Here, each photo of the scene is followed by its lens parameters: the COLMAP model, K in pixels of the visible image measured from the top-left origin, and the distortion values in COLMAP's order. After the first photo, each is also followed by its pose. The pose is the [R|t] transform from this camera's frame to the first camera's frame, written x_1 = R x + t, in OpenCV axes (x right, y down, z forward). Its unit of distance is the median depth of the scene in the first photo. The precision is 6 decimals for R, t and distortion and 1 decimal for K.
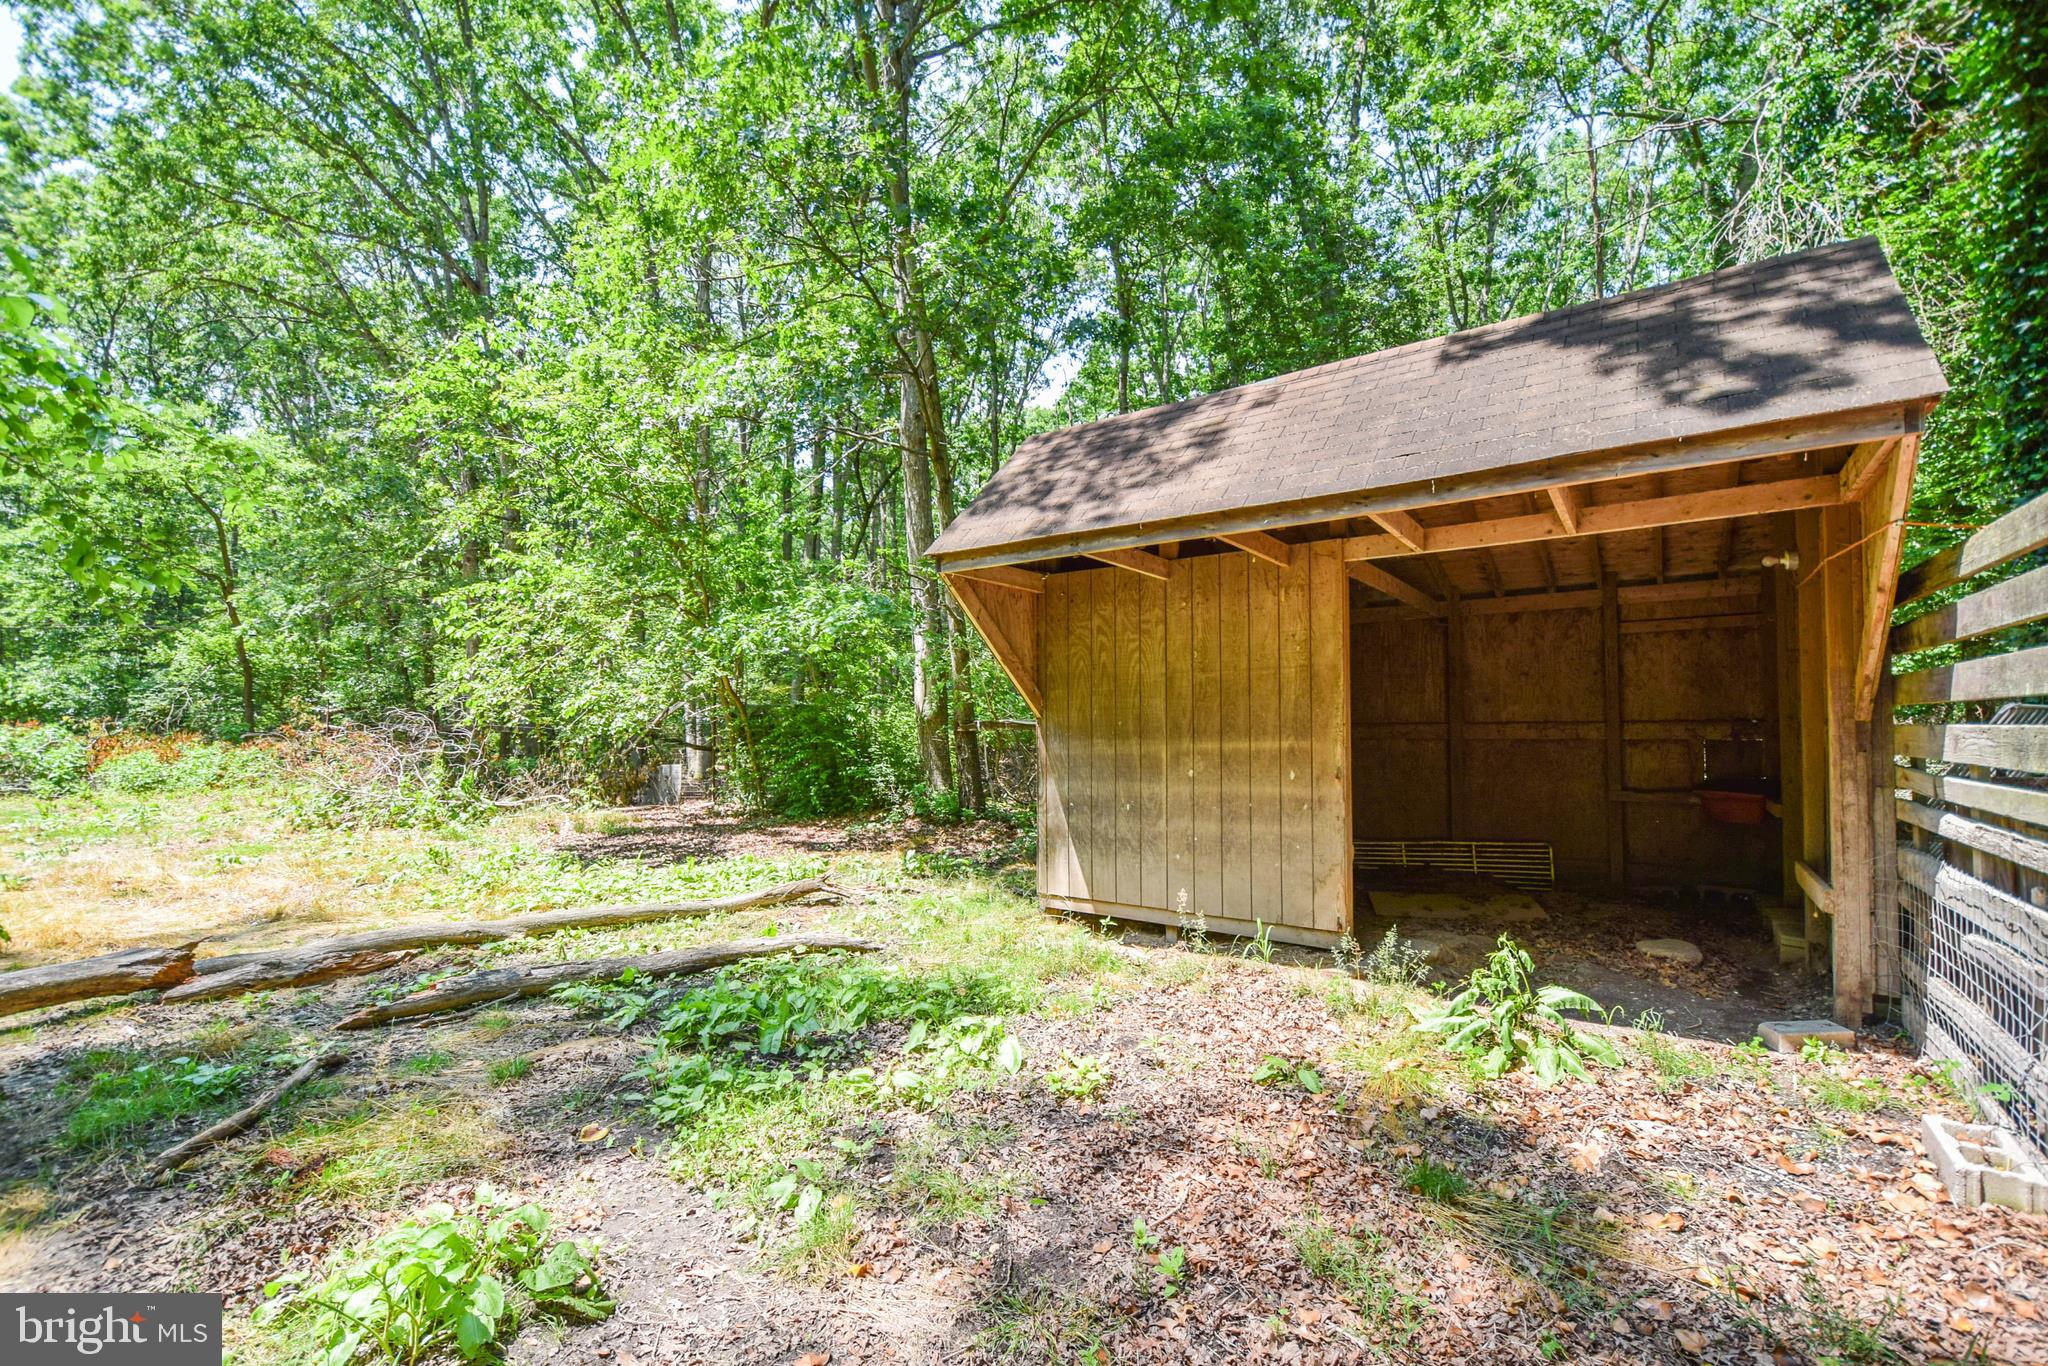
lens RADIAL K [[888.4, 0, 1025.9], [0, 888.4, 711.6], [0, 0, 1]] dist [0.014542, -0.010935]
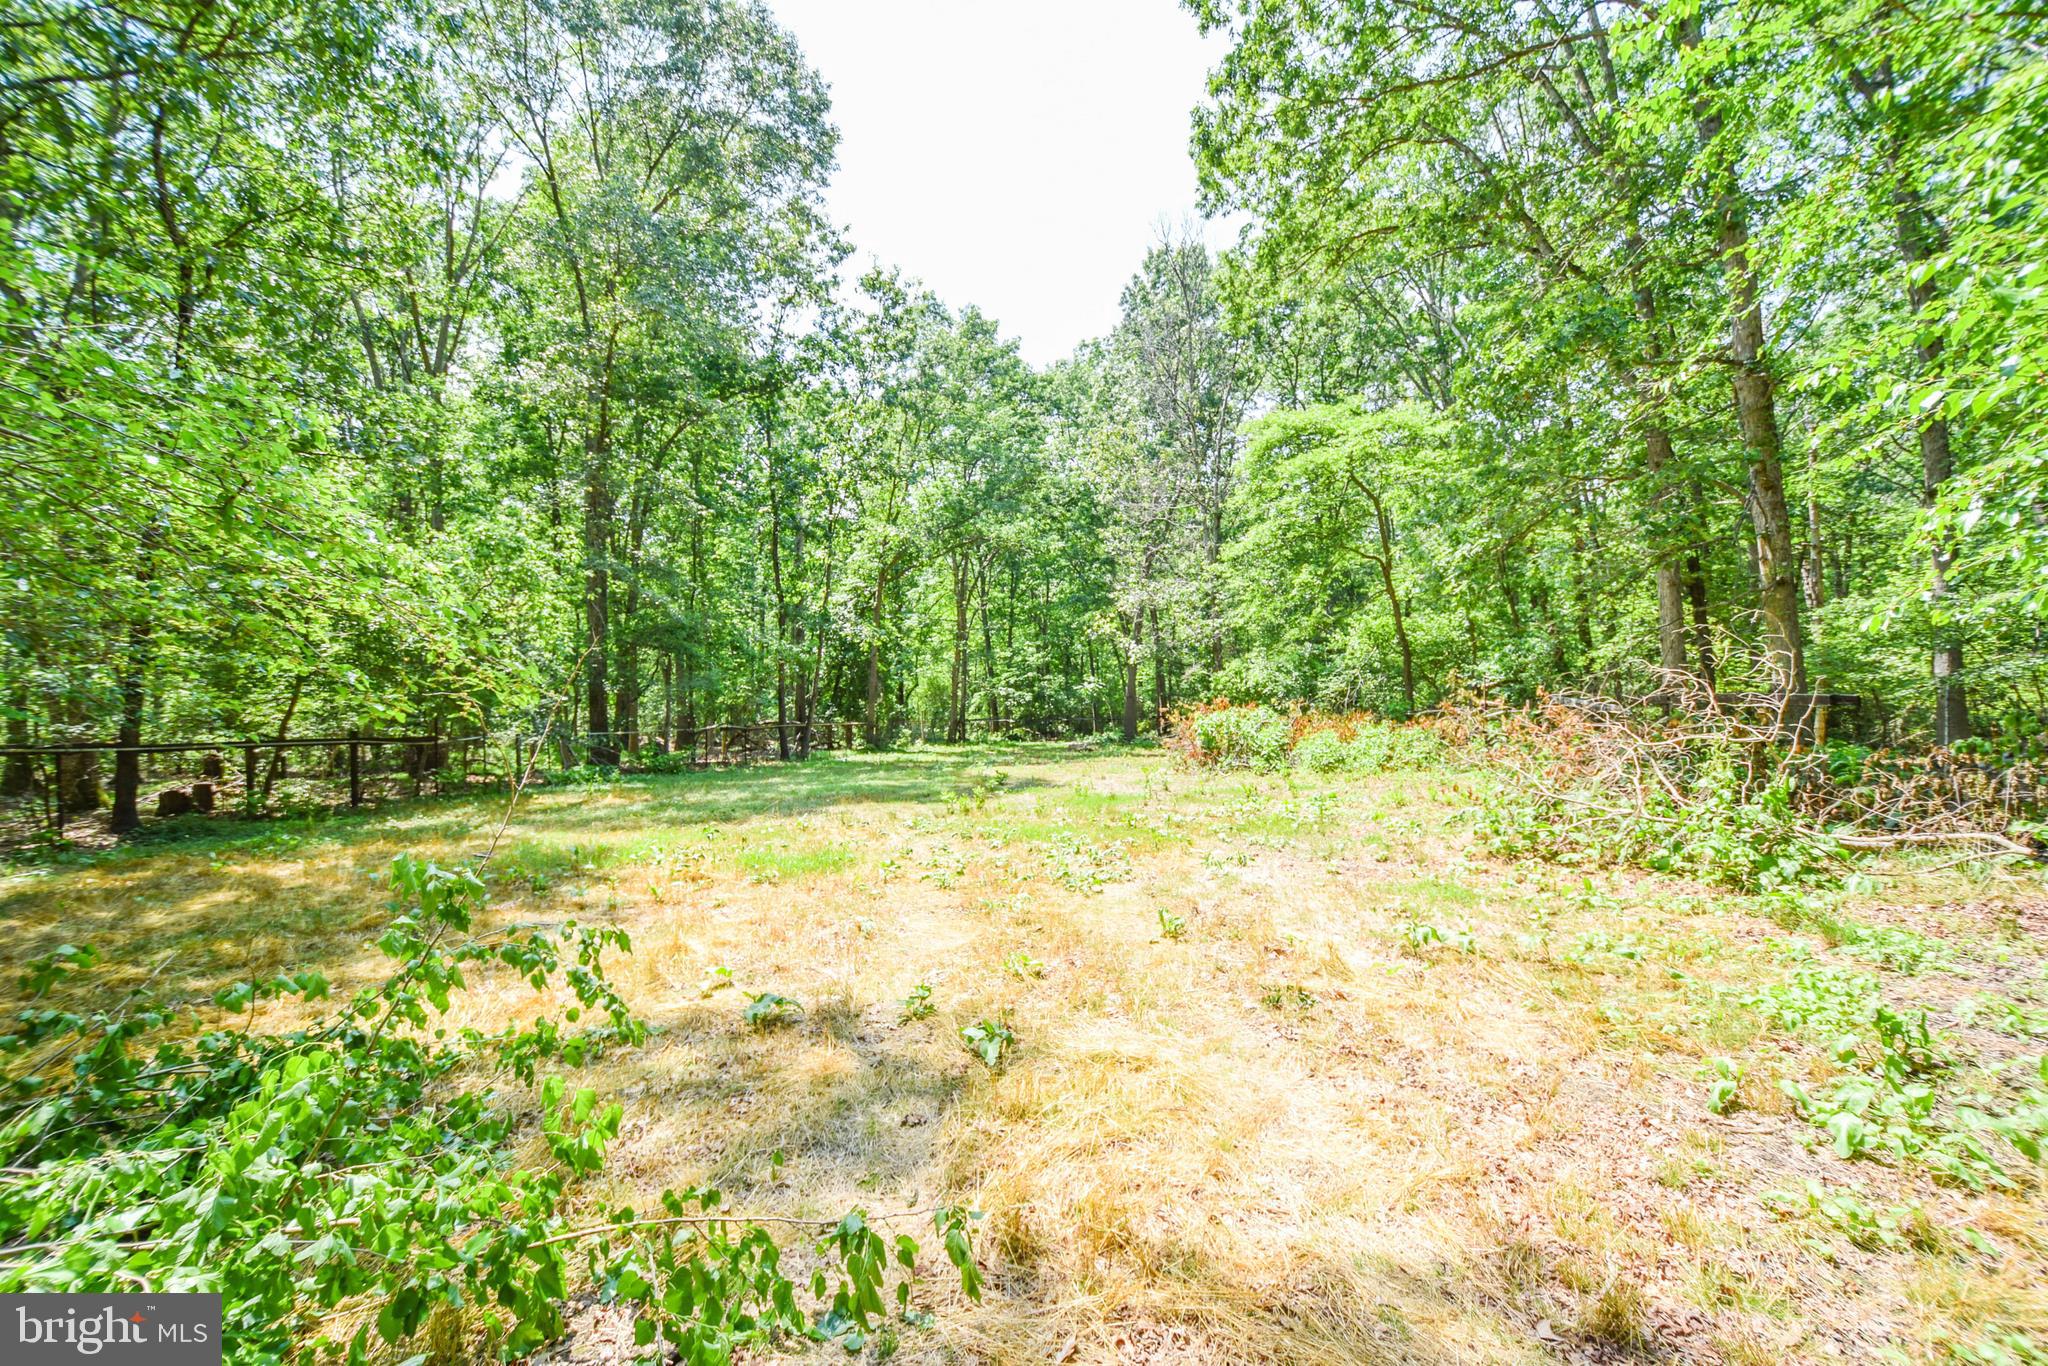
lens RADIAL K [[888.4, 0, 1025.9], [0, 888.4, 711.6], [0, 0, 1]] dist [0.014542, -0.010935]
pose [[0.439965, -0.014507, -0.897898, -0.182109], [0.038300, 0.999263, 0.002622, 0.005518], [0.897198, -0.035543, 0.440196, 0.195453]]
